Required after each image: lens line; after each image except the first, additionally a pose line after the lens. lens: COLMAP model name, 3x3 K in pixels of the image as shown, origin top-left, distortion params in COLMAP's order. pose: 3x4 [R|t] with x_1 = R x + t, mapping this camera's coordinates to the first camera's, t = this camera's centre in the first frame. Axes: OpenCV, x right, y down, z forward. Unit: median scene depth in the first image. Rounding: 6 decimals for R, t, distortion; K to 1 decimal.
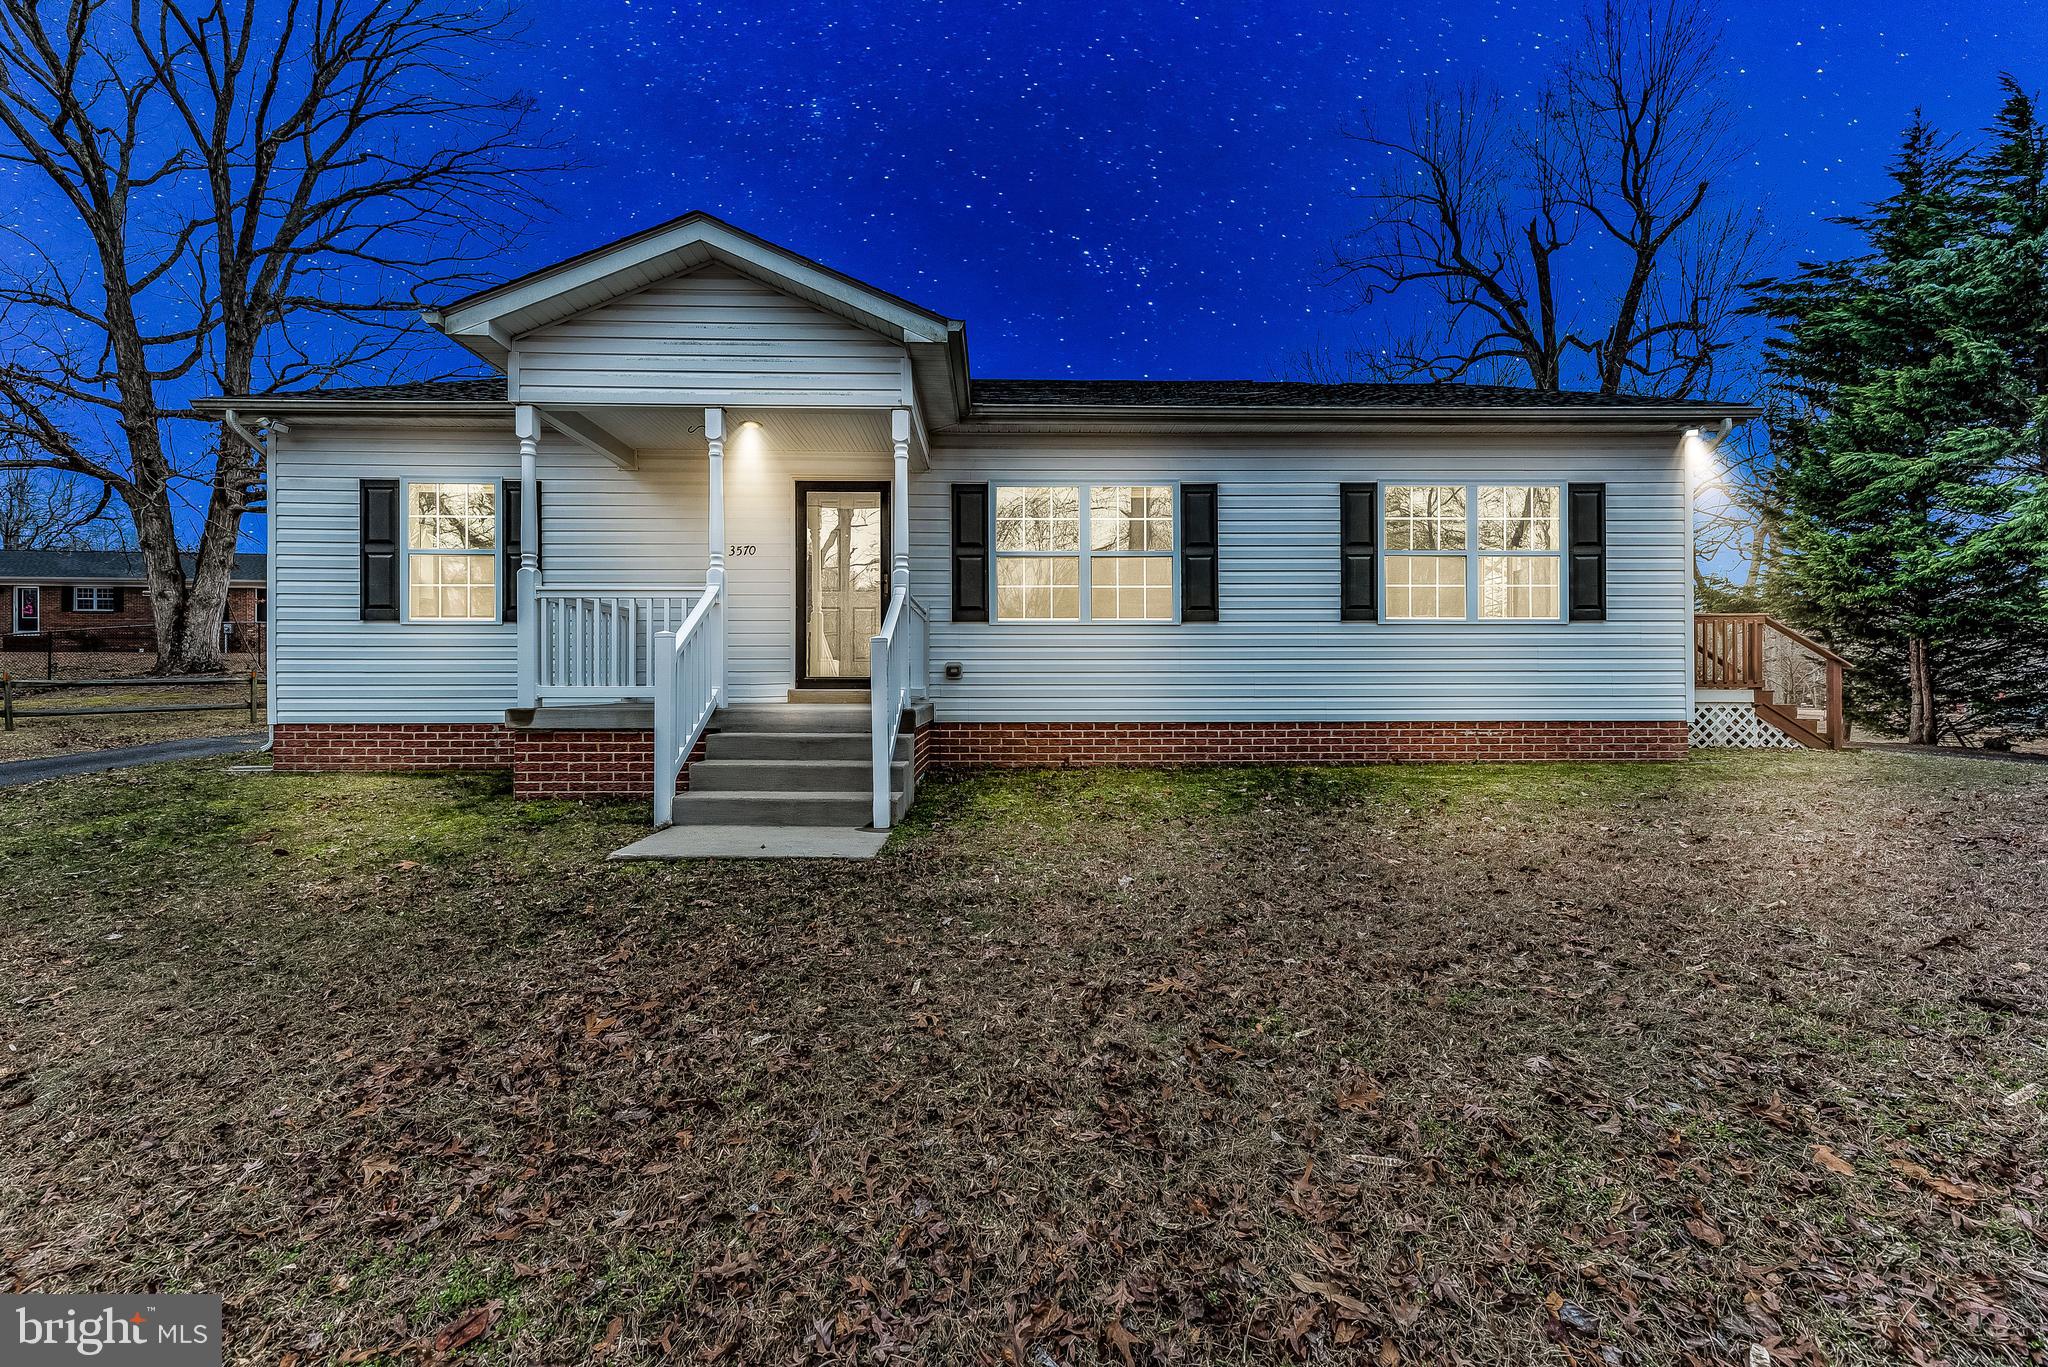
lens RADIAL K [[834.5, 0, 1022.9], [0, 834.5, 690.9], [0, 0, 1]] dist [0.020841, 0.000102]
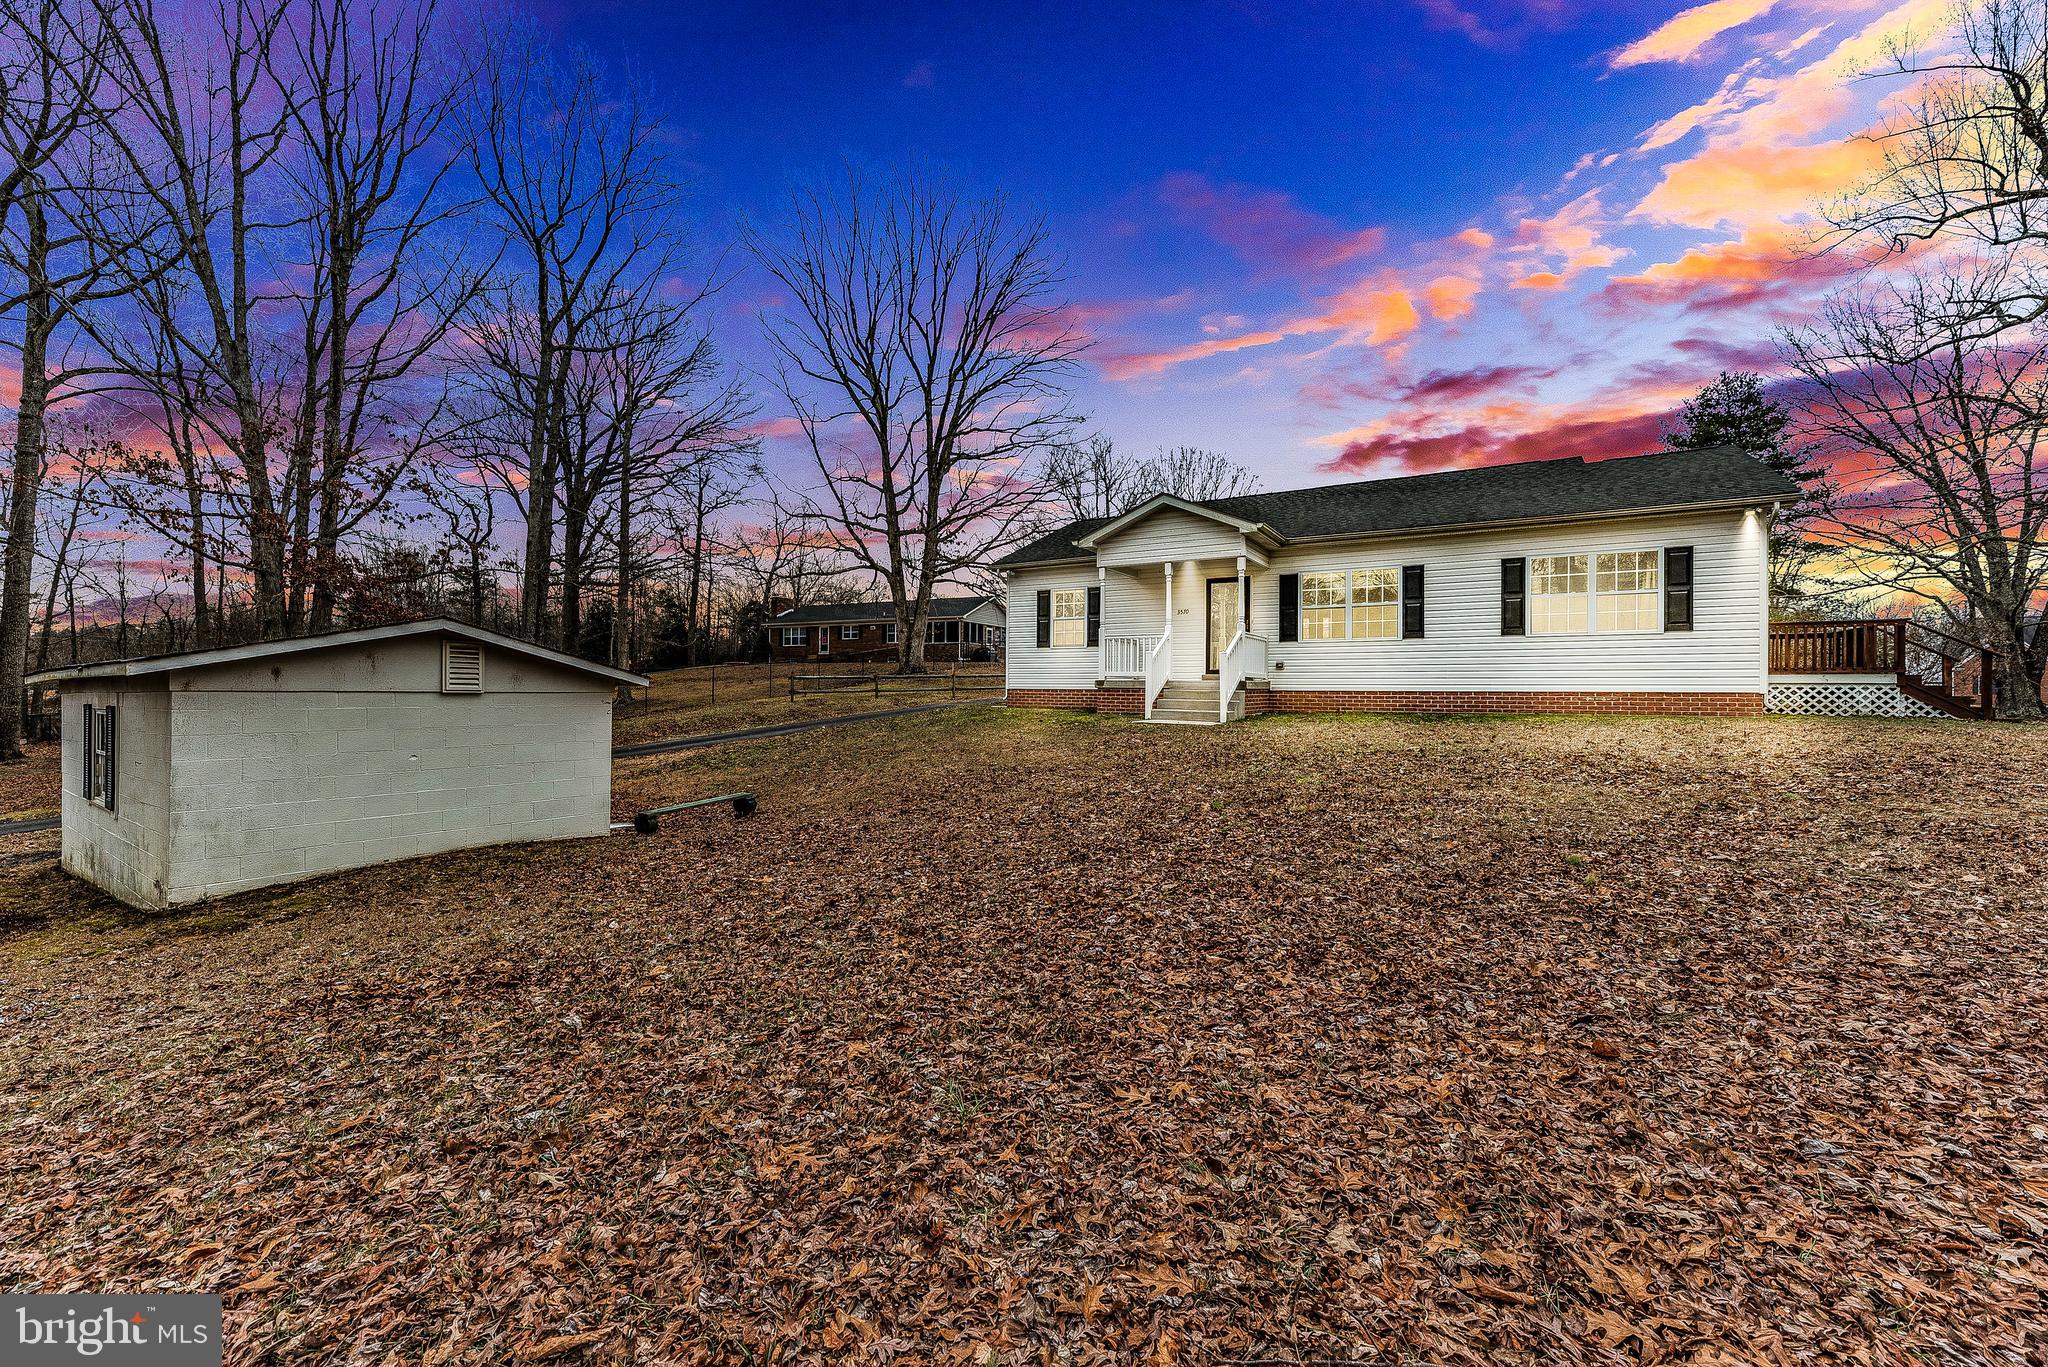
lens RADIAL K [[834.5, 0, 1018.1], [0, 834.5, 686.2], [0, 0, 1]] dist [0.020841, 0.000102]
pose [[0.845396, 0.003594, -0.534128, 0.422792], [-0.008594, 0.999939, -0.006874, 0.041813], [0.534071, 0.010401, 0.845376, -0.969622]]
